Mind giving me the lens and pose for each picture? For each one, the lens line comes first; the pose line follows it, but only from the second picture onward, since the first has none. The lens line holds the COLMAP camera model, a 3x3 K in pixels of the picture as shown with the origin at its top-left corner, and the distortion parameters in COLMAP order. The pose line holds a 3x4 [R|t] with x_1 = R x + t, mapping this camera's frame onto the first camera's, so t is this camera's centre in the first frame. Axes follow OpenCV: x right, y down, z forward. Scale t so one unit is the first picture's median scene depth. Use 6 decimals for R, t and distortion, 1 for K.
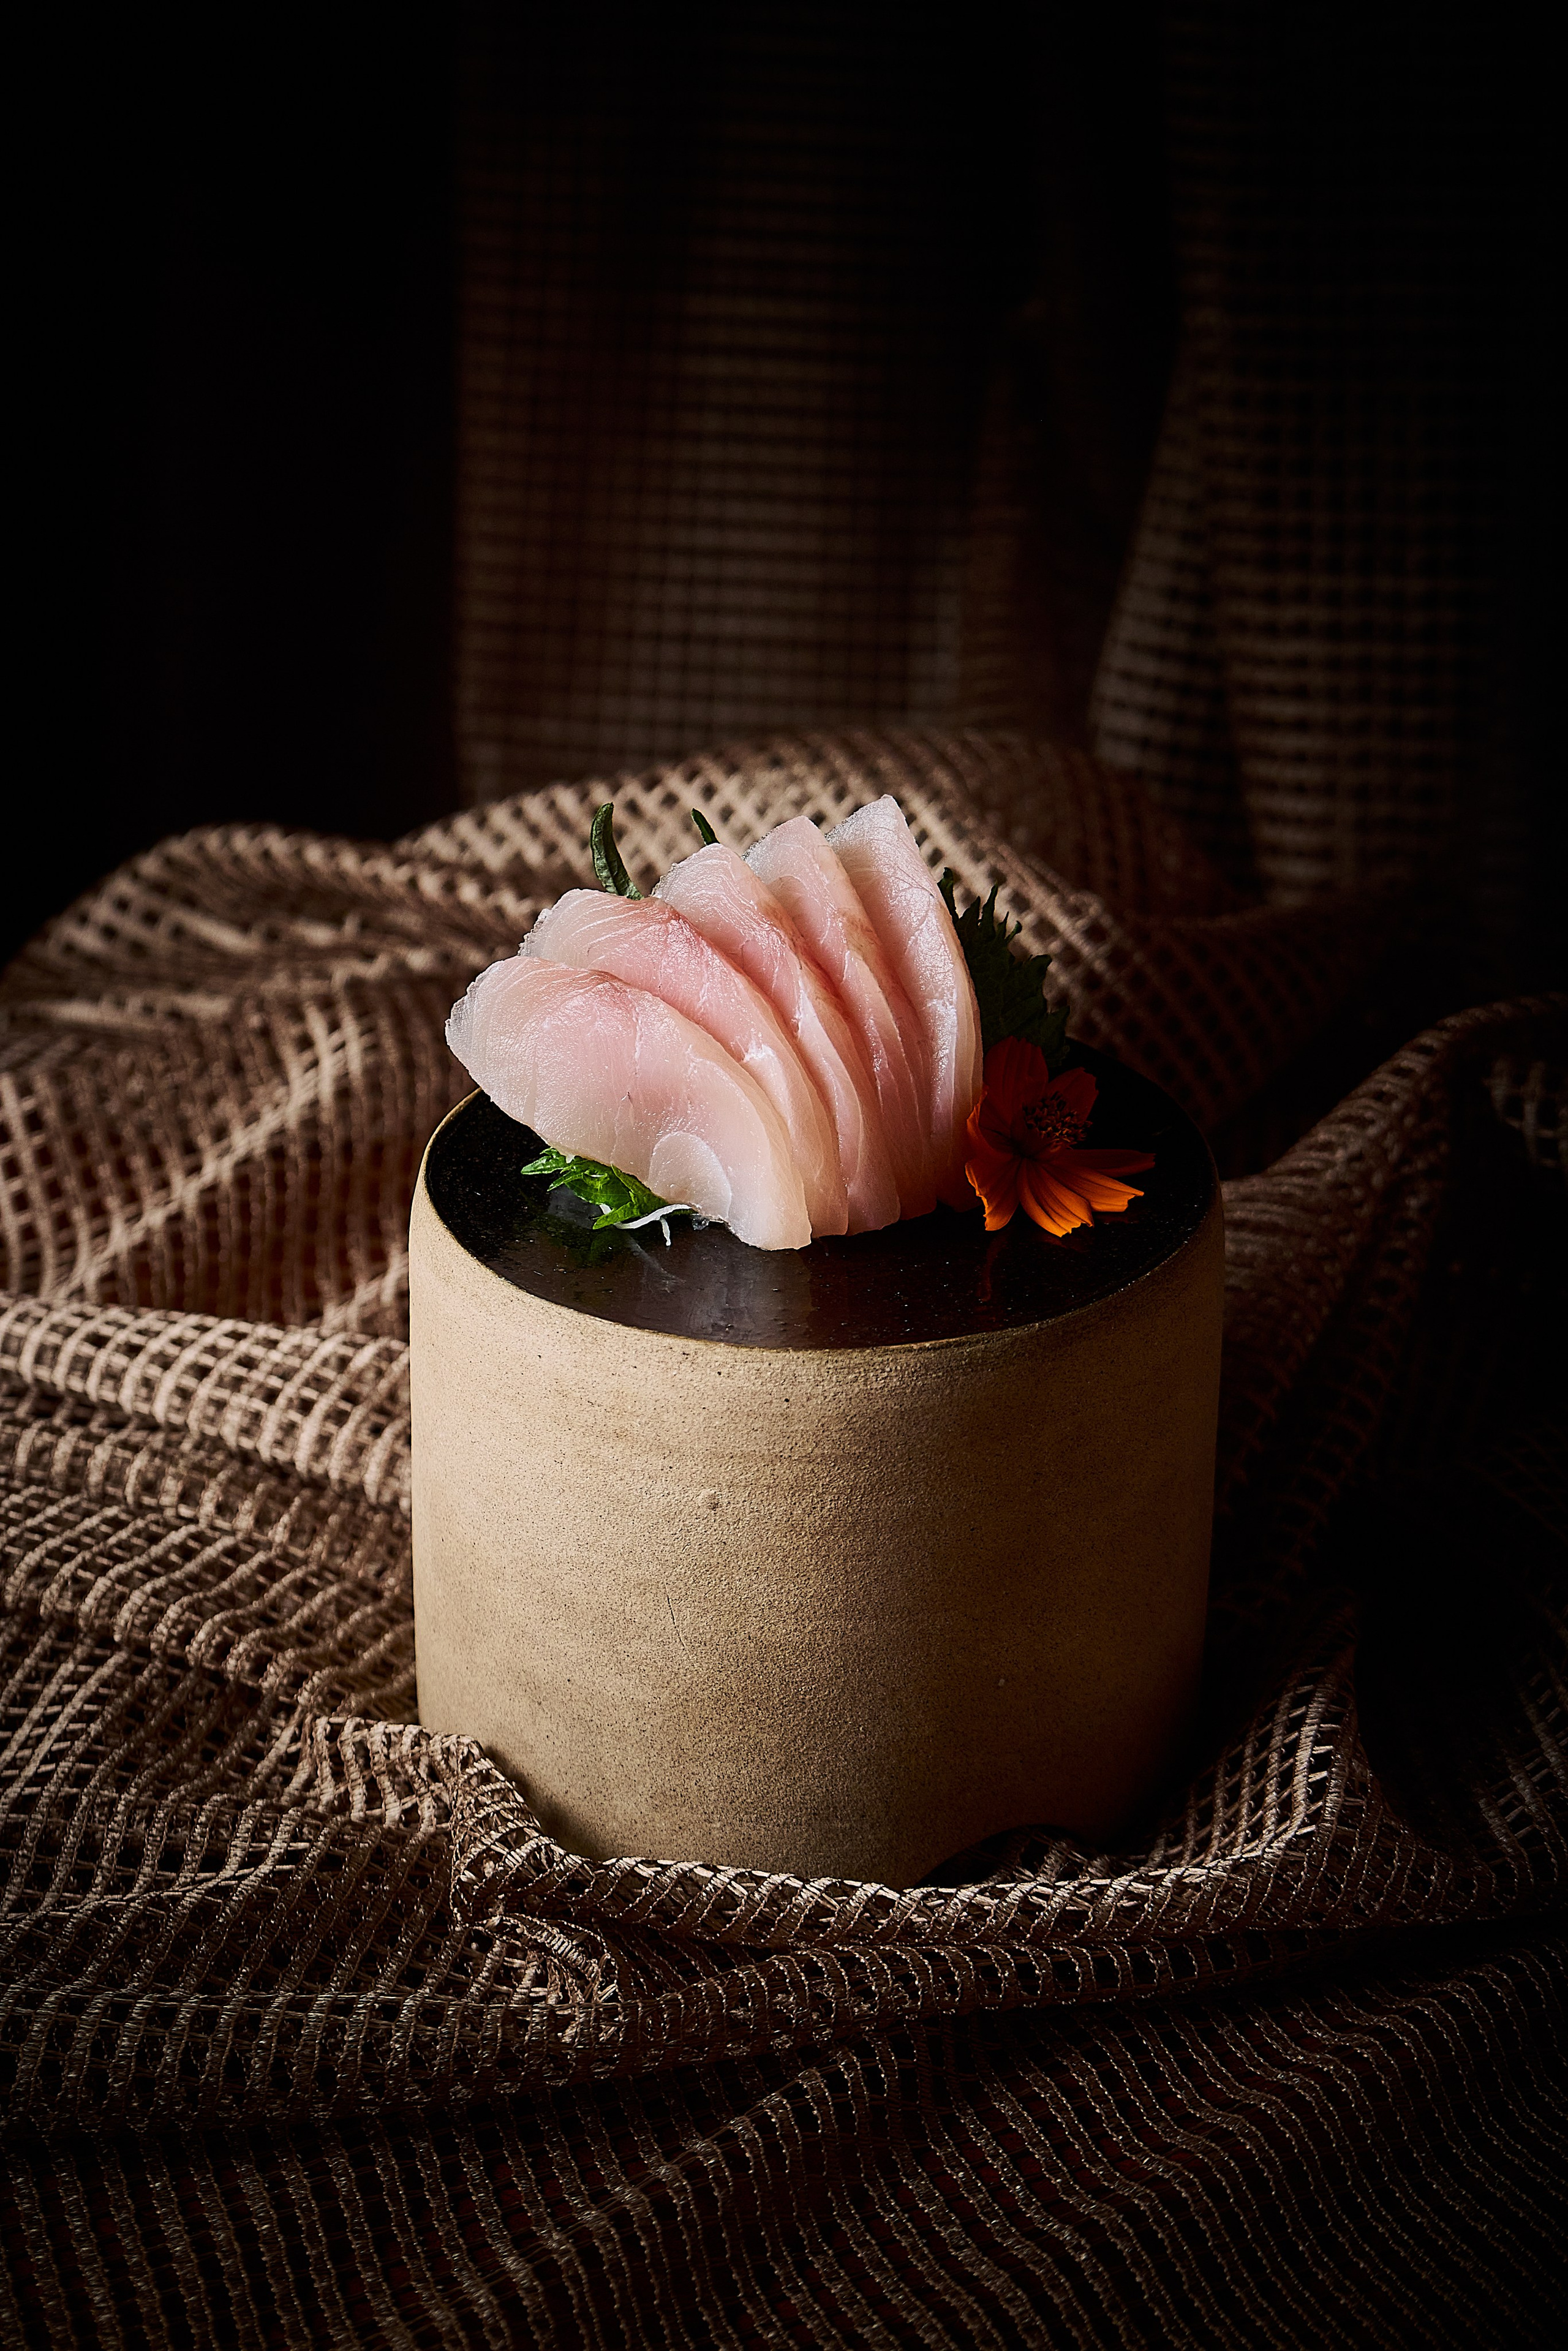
lens RADIAL K [[8378.2, 0, 781.9], [0, 8378.2, 1175.9], [0, 0, 1]] dist [-0.223930, 0.000000]
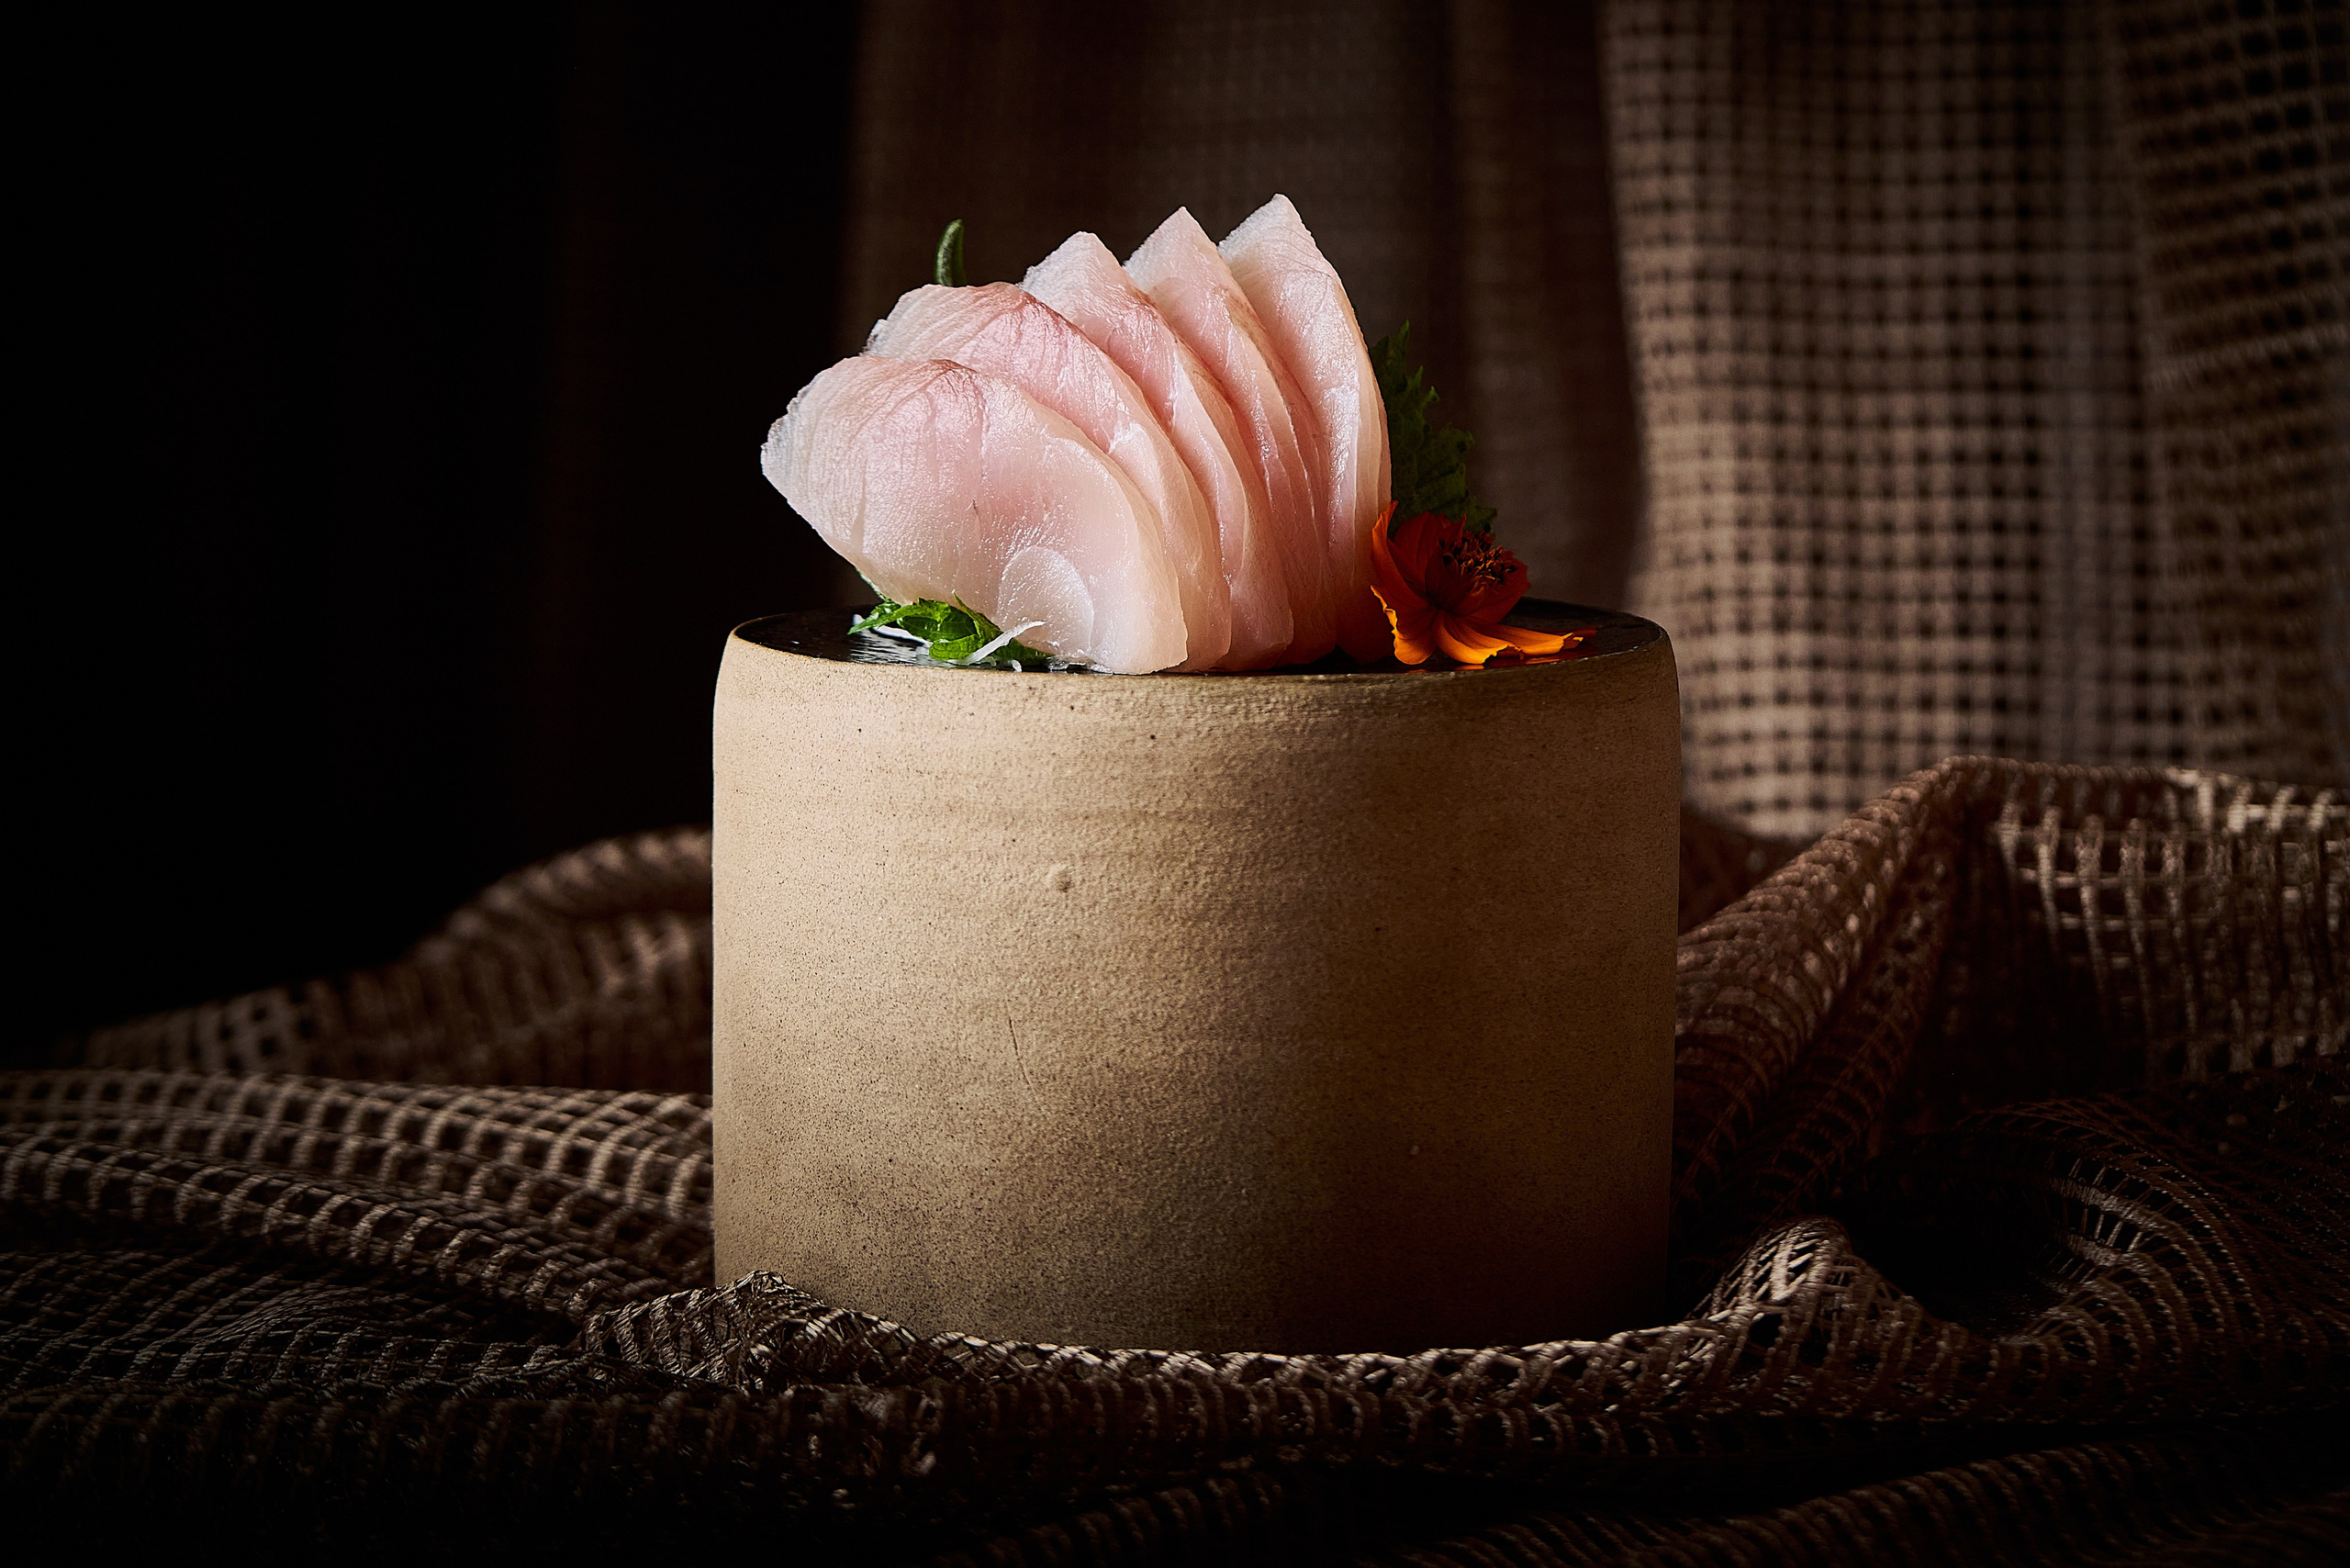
lens RADIAL K [[8375.3, 0, 1176.7], [0, 8375.3, 783.5], [0, 0, 1]] dist [-0.223930, 0.000000]
pose [[0.999819, -0.000381, -0.019038, 0.018545], [-0.007331, 0.915016, -0.403350, 0.360983], [0.017574, 0.403417, 0.914848, 0.234352]]
